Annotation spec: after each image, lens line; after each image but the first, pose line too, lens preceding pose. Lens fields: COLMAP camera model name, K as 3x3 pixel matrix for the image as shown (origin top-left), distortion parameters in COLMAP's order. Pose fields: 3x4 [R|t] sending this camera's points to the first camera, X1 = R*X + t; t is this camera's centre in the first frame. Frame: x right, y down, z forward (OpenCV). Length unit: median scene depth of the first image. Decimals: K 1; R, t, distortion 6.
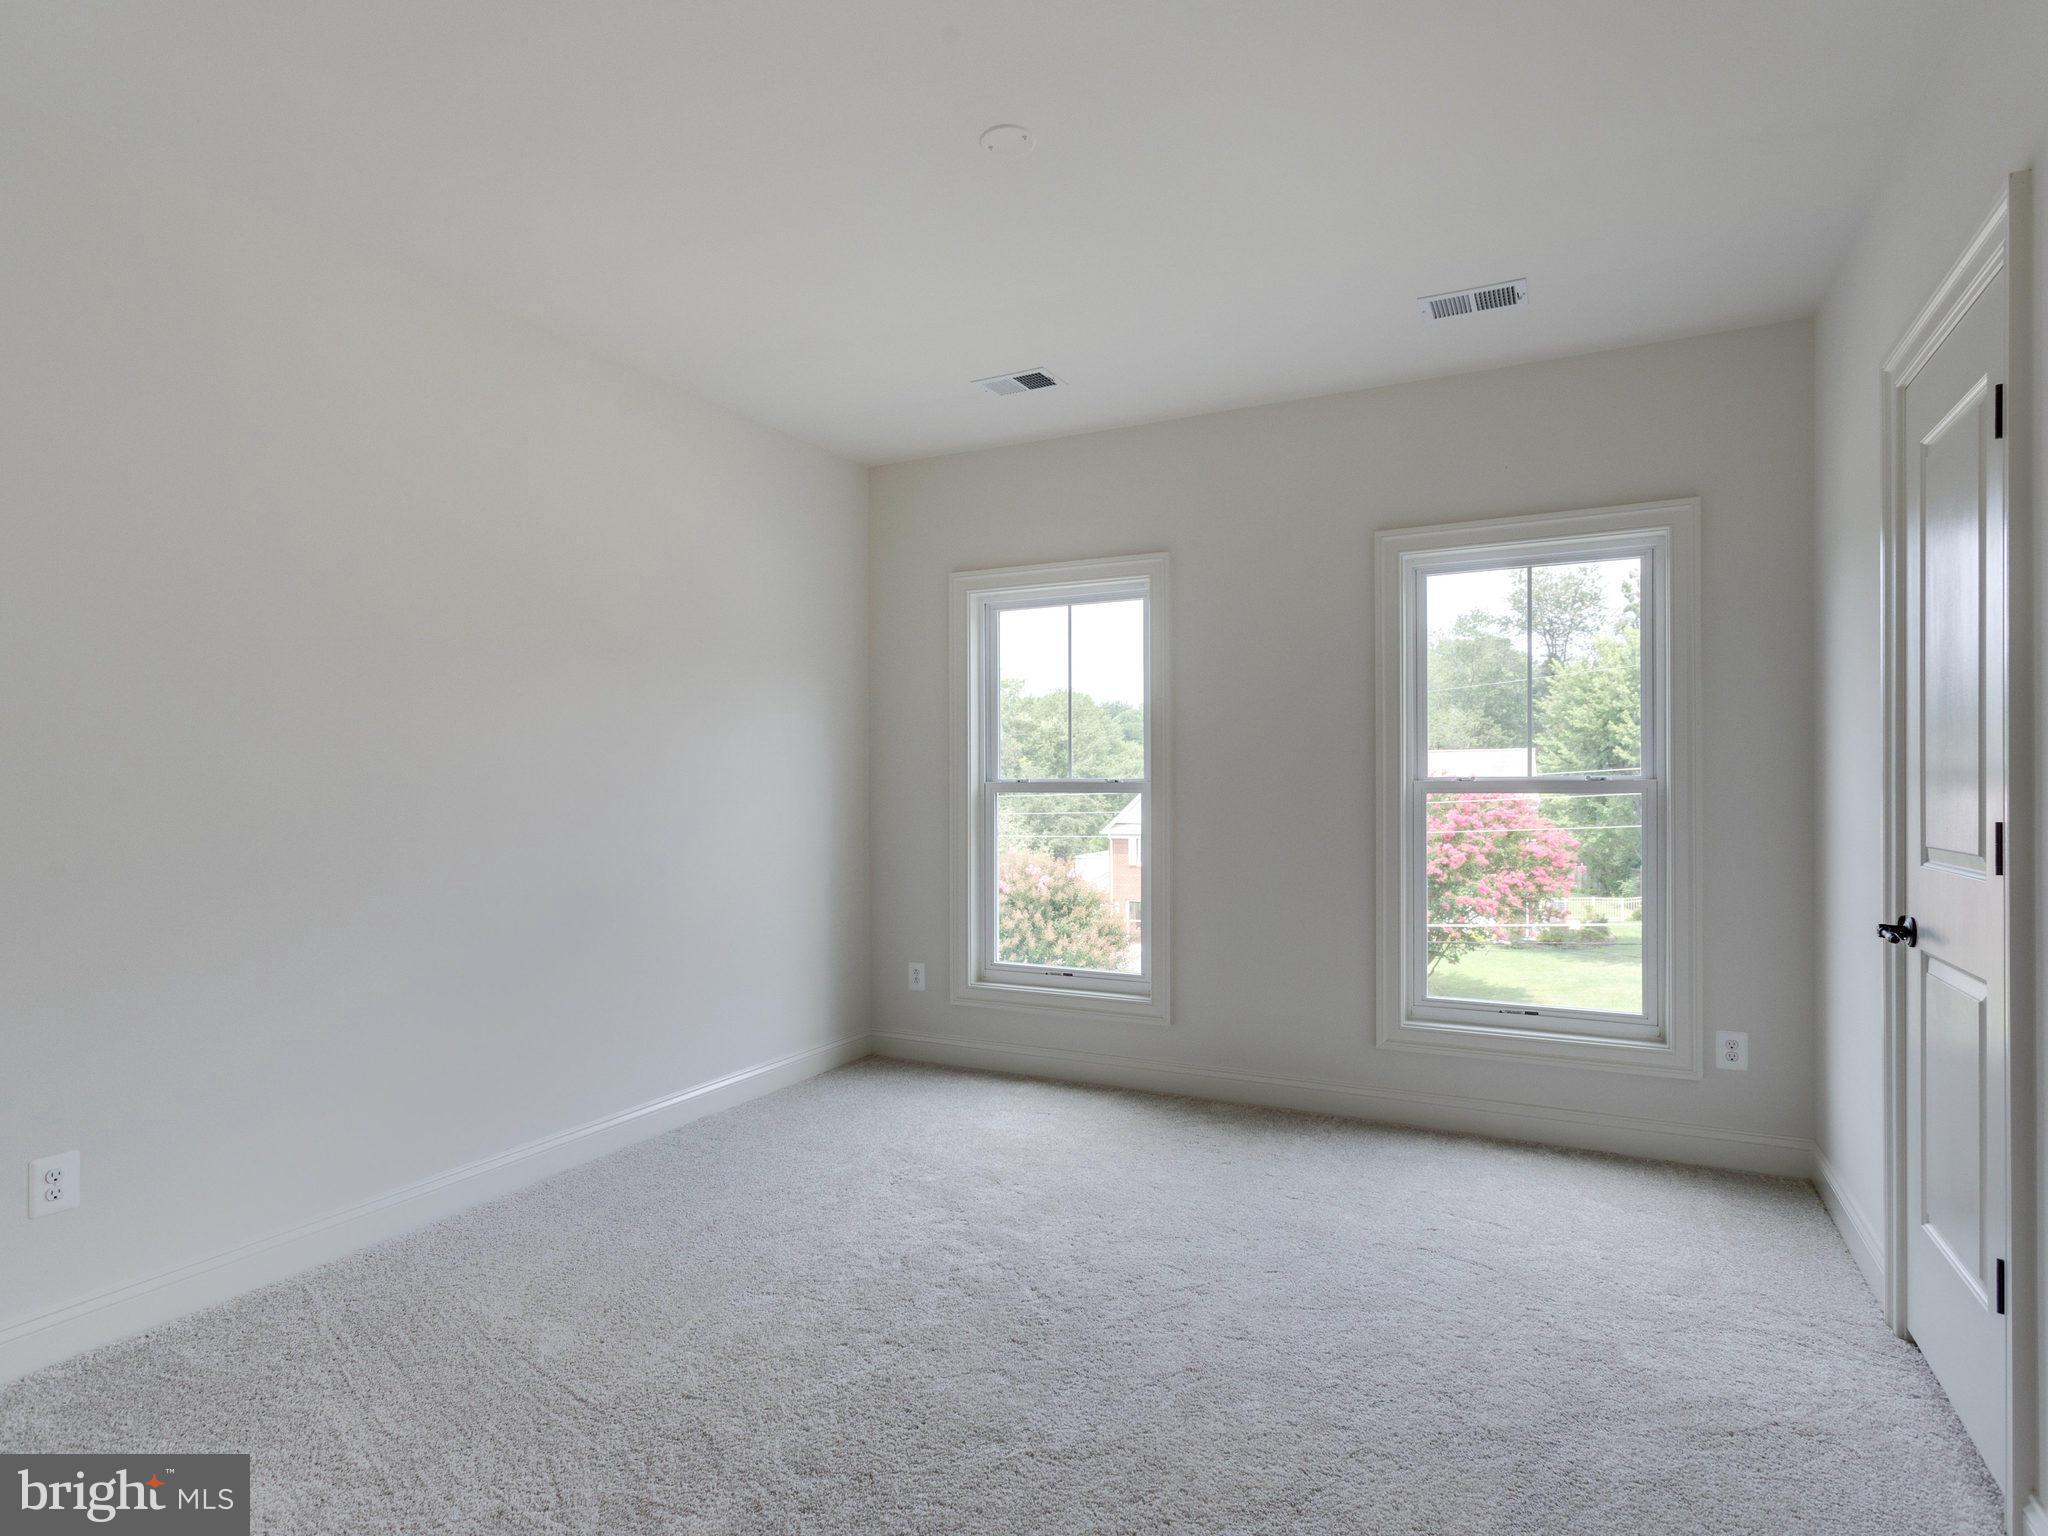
lens RADIAL K [[1077.0, 0, 1025.5], [0, 1077.0, 795.2], [0, 0, 1]] dist [0.001647, 0.000351]
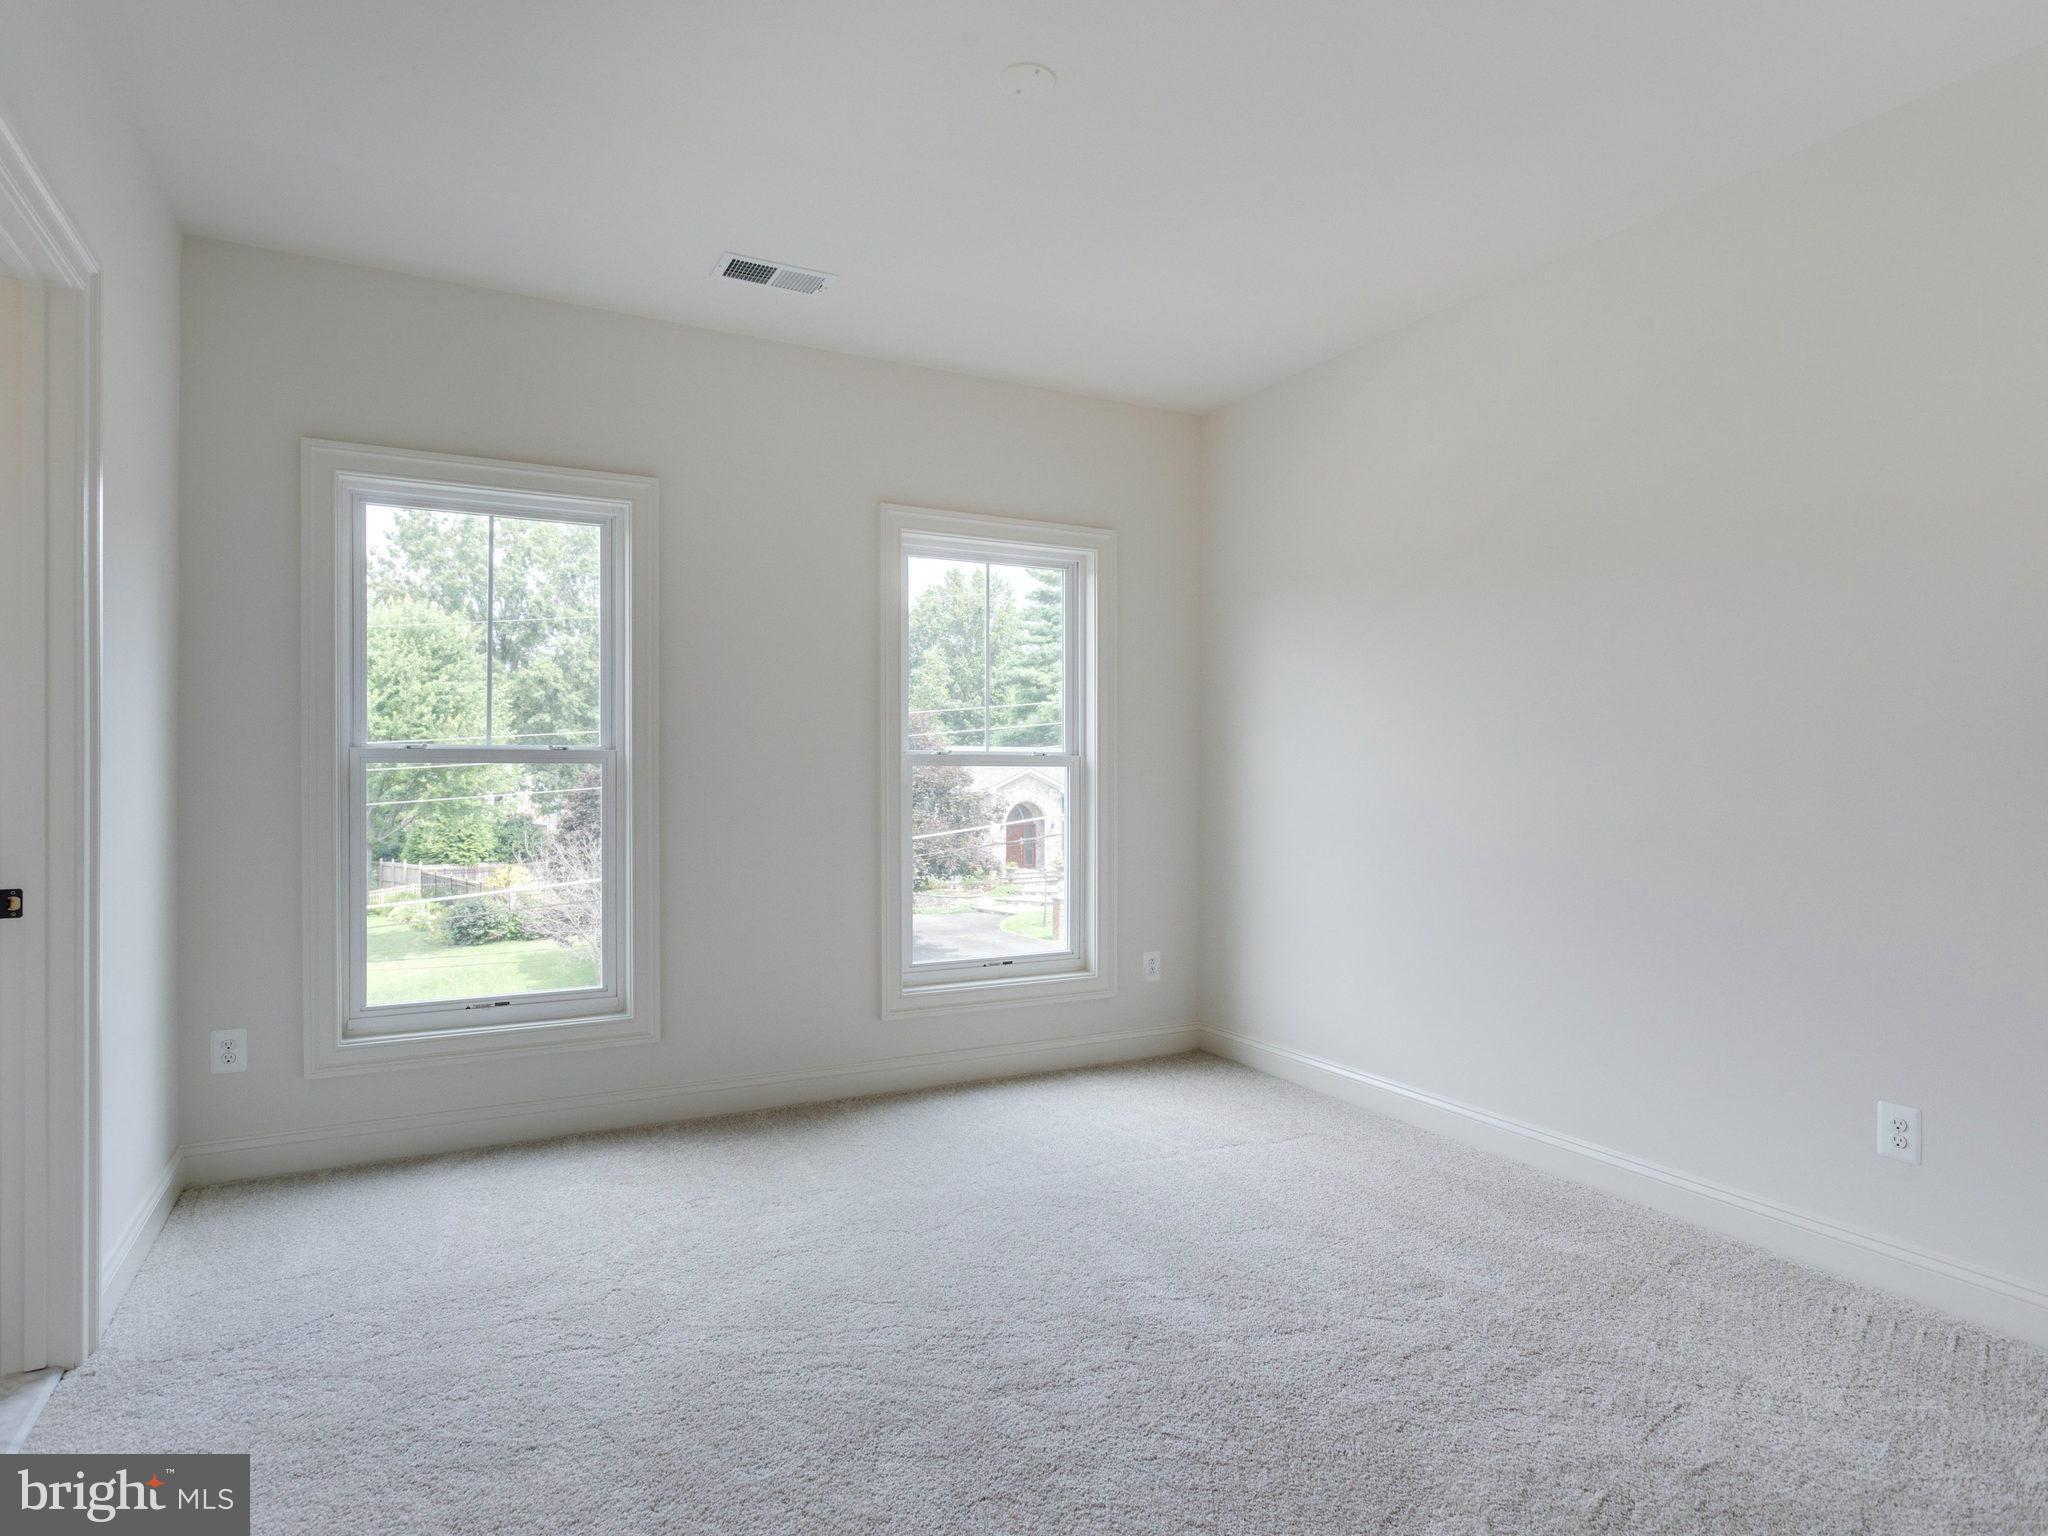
lens RADIAL K [[1189.7, 0, 1024.0], [0, 1189.7, 768.0], [0, 0, 1]] dist [0.002533, 0.000445]
pose [[0.570284, 0.000196, 0.821447, -0.473893], [-0.001951, 0.999997, 0.001116, -0.001937], [-0.821445, -0.002239, 0.570283, 0.243972]]
